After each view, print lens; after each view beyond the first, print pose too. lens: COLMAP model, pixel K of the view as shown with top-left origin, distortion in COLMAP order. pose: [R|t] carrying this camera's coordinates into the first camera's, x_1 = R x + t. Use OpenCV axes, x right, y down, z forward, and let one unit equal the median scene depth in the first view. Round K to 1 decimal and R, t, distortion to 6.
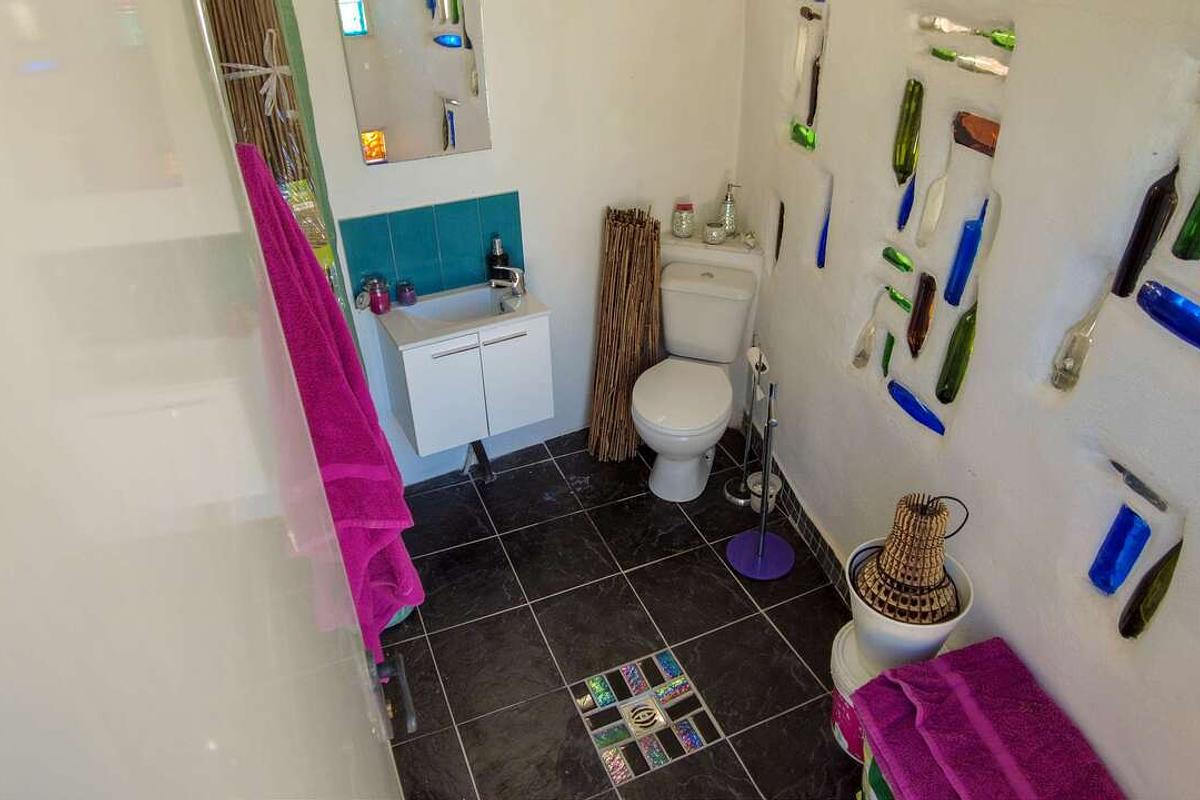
lens RADIAL K [[760.1, 0, 600.0], [0, 760.1, 400.0], [0, 0, 1]] dist [-0.001989, -0.000935]
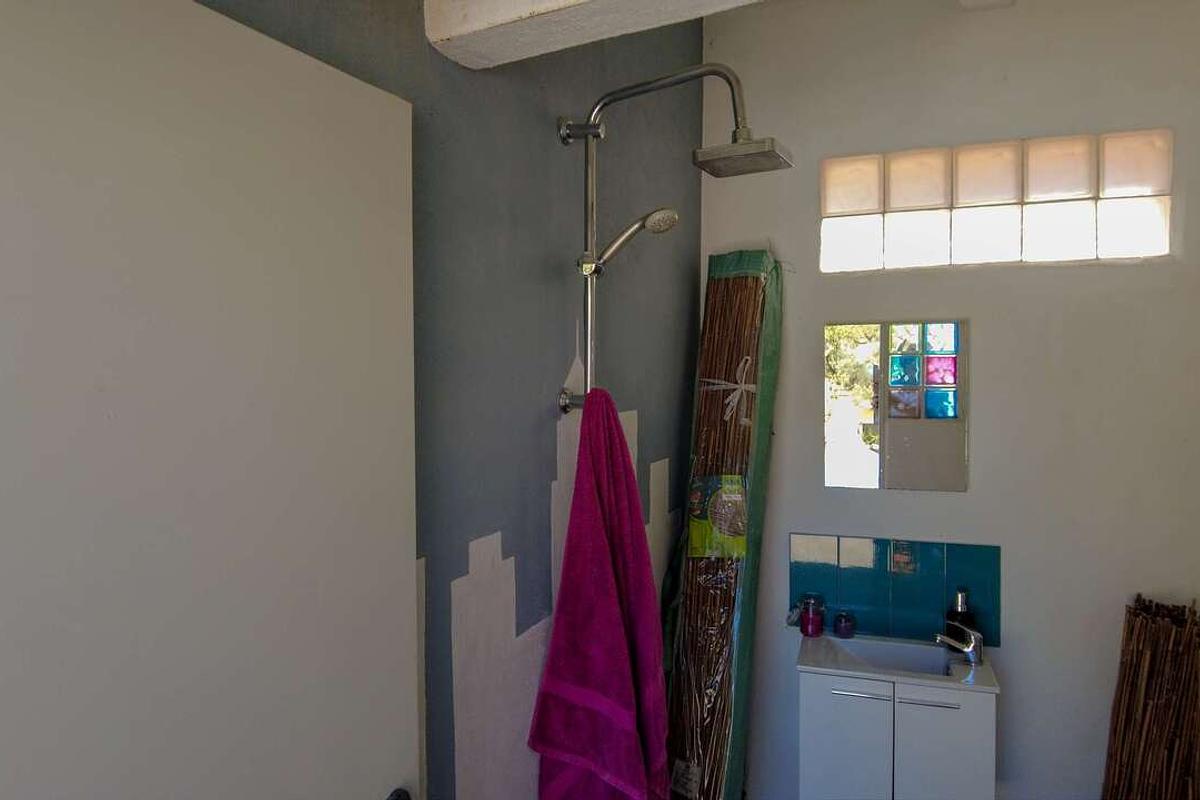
lens RADIAL K [[760.1, 0, 600.0], [0, 760.1, 400.0], [0, 0, 1]] dist [-0.001989, -0.000935]
pose [[0.653980, 0.023249, -0.756155, 0.249372], [-0.404476, 0.855414, -0.323521, 0.045917], [0.639304, 0.517423, 0.568827, 0.142364]]
